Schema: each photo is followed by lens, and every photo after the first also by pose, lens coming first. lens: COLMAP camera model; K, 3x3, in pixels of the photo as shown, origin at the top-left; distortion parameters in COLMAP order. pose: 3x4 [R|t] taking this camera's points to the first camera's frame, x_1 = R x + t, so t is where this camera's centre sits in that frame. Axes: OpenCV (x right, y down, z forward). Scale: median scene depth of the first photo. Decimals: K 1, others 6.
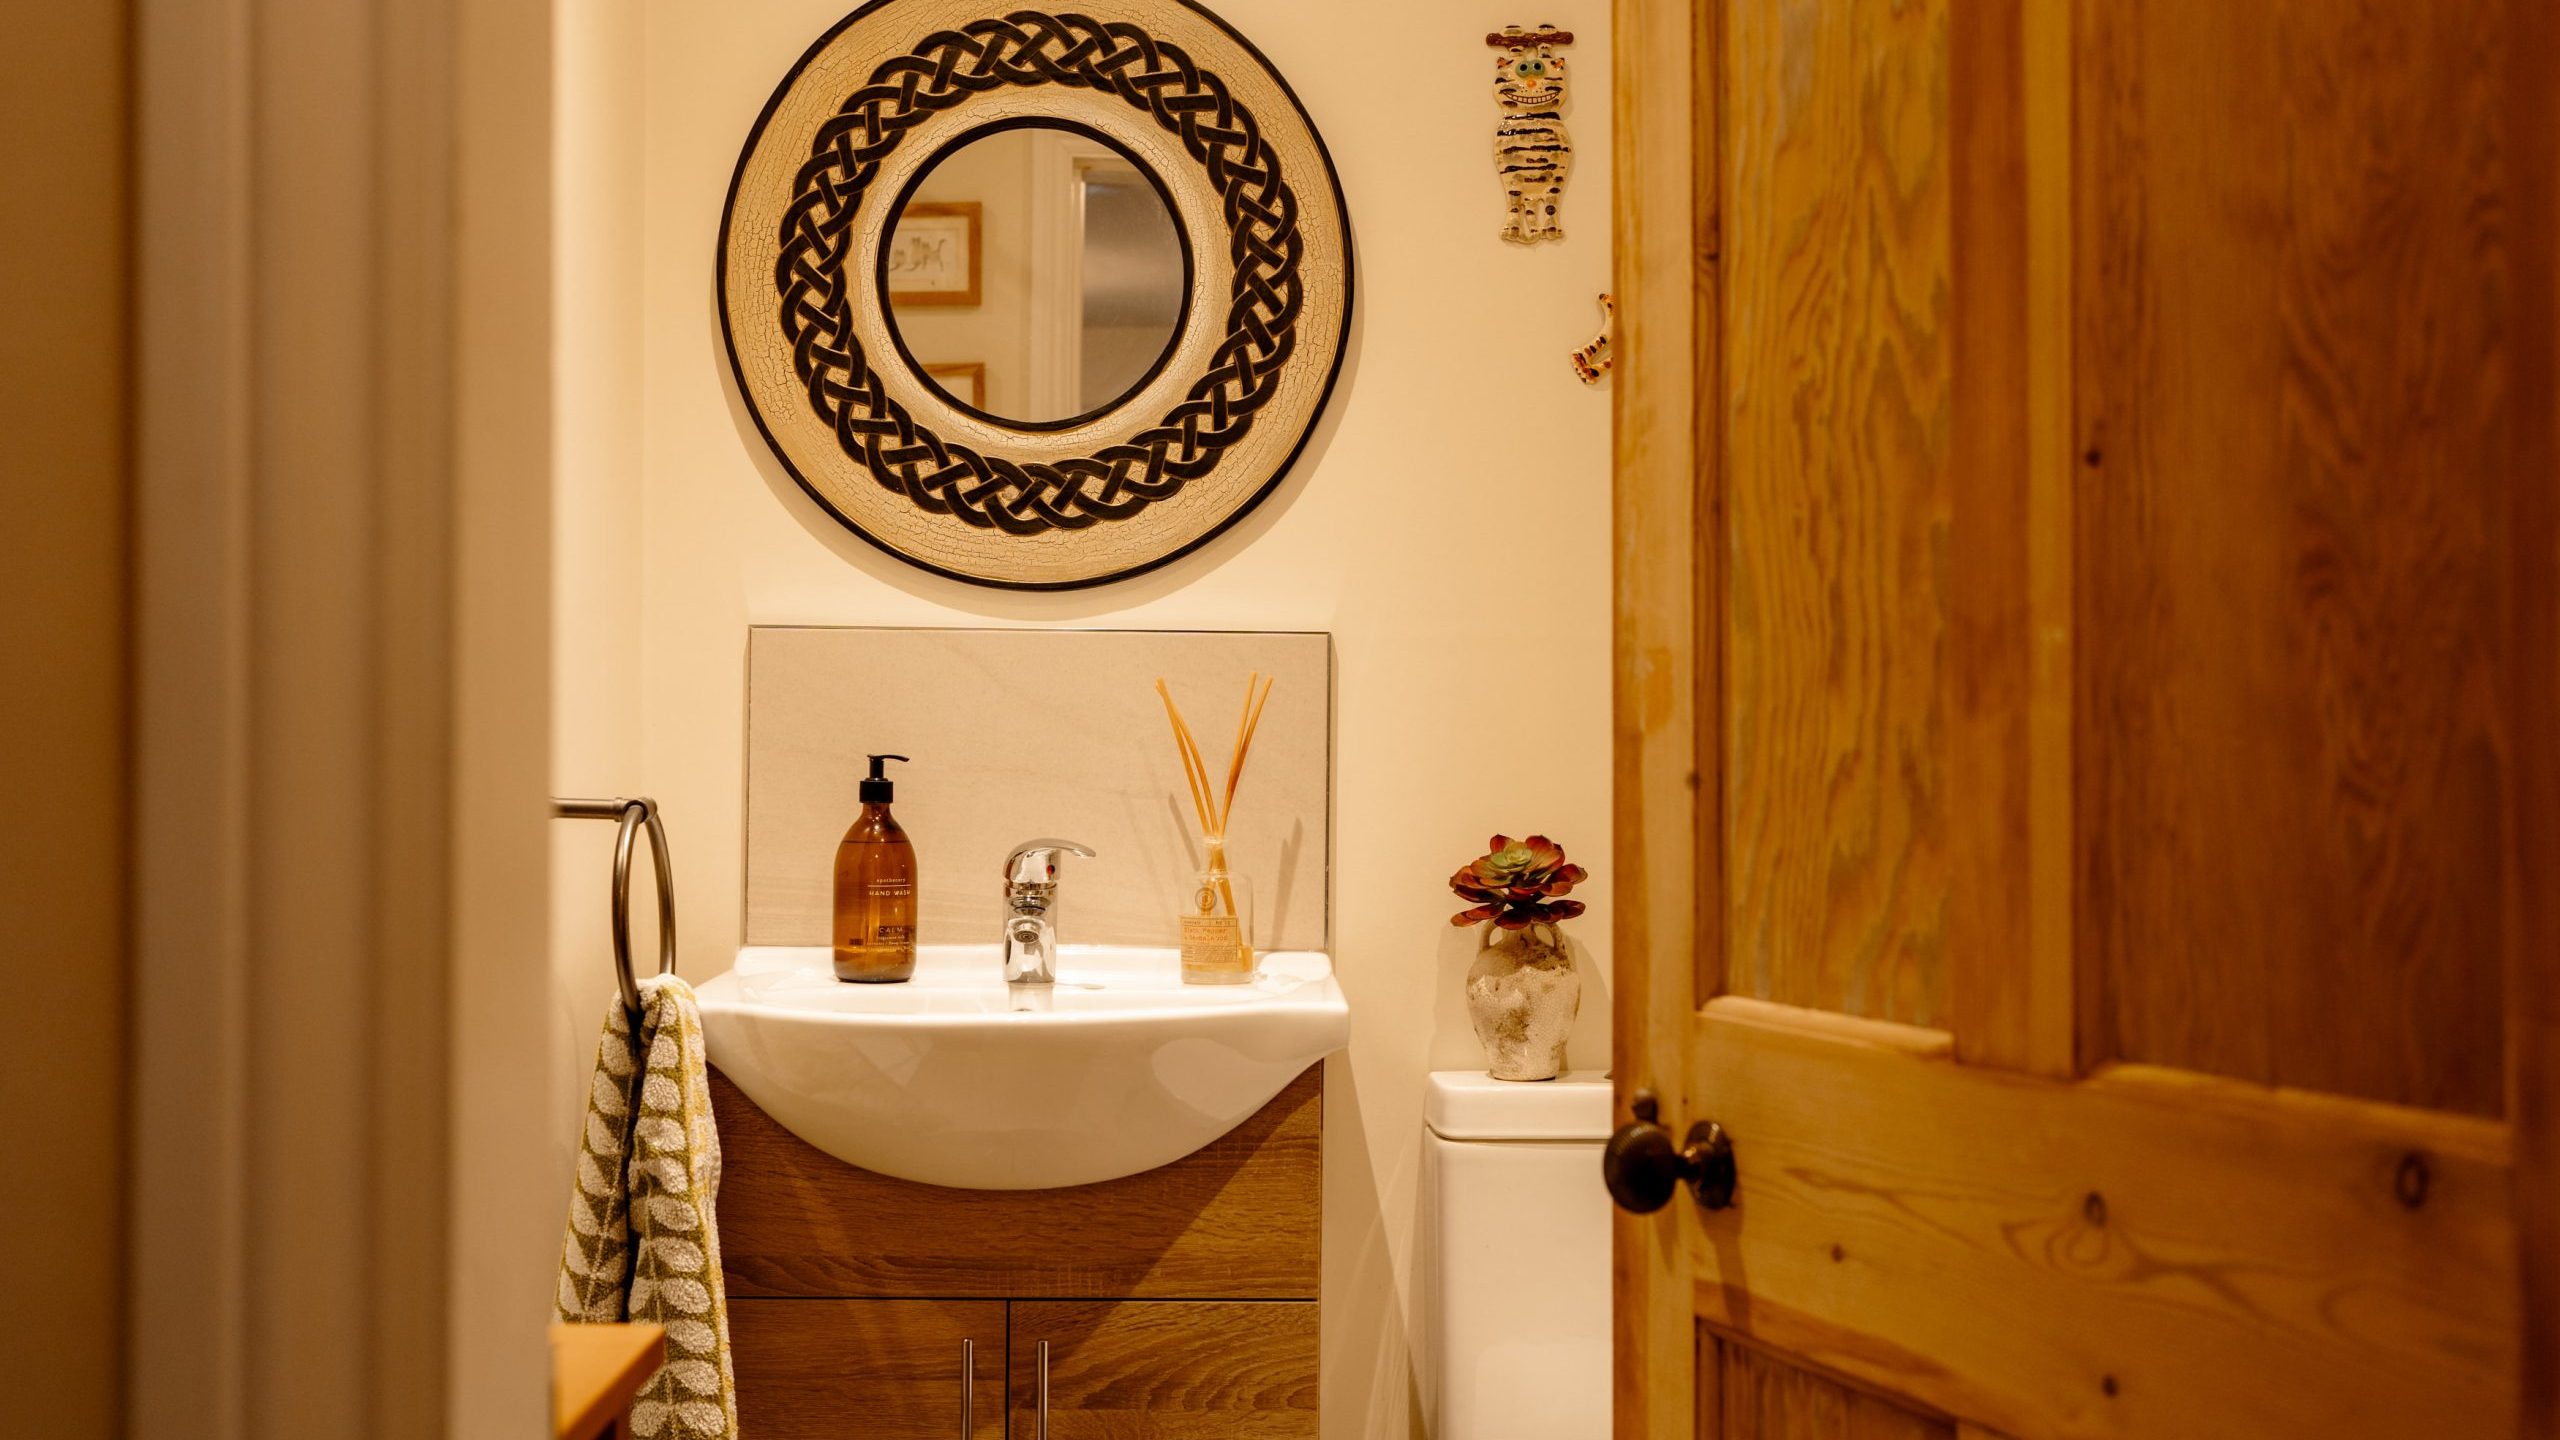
lens RADIAL K [[2492.6, 0, 1261.1], [0, 2492.6, 713.8], [0, 0, 1]] dist [-0.017721, 0.081255]
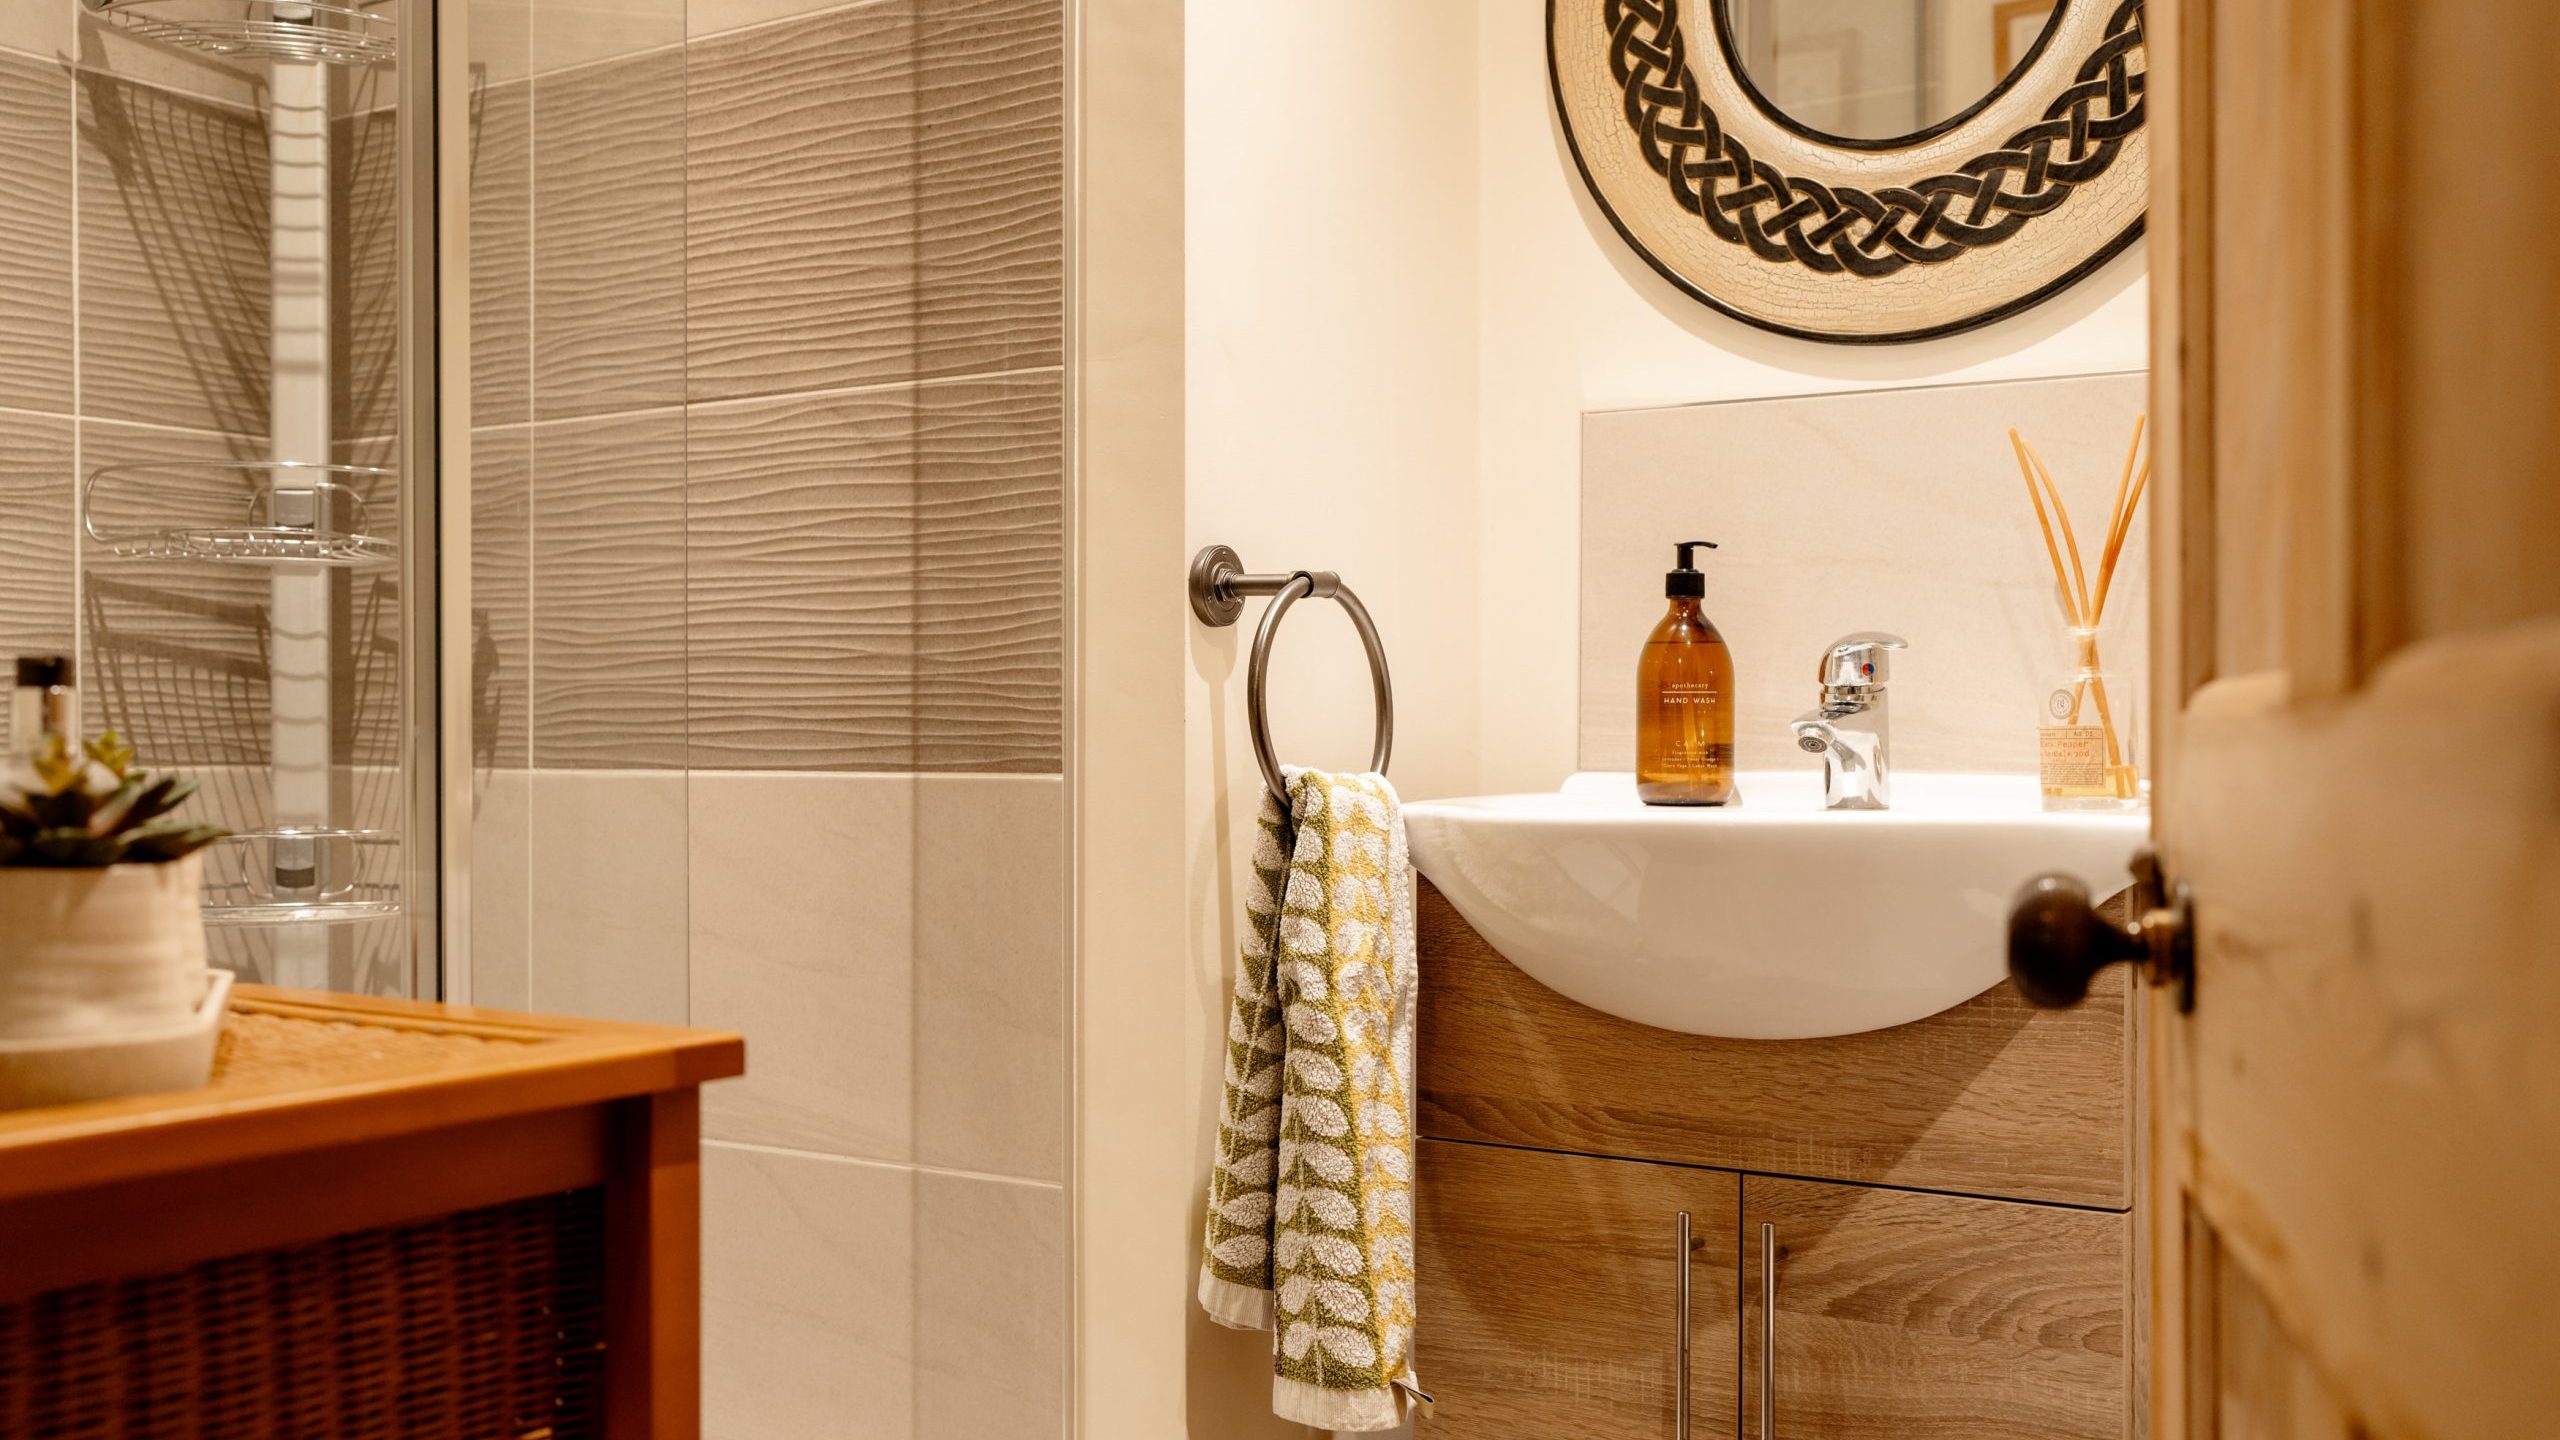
lens RADIAL K [[2492.6, 0, 1261.1], [0, 2492.6, 713.8], [0, 0, 1]] dist [-0.017721, 0.081255]
pose [[0.822180, -0.009128, -0.569154, 0.213728], [0.012730, 0.999916, 0.002353, 0.071612], [0.569085, -0.009180, 0.822227, 0.210232]]
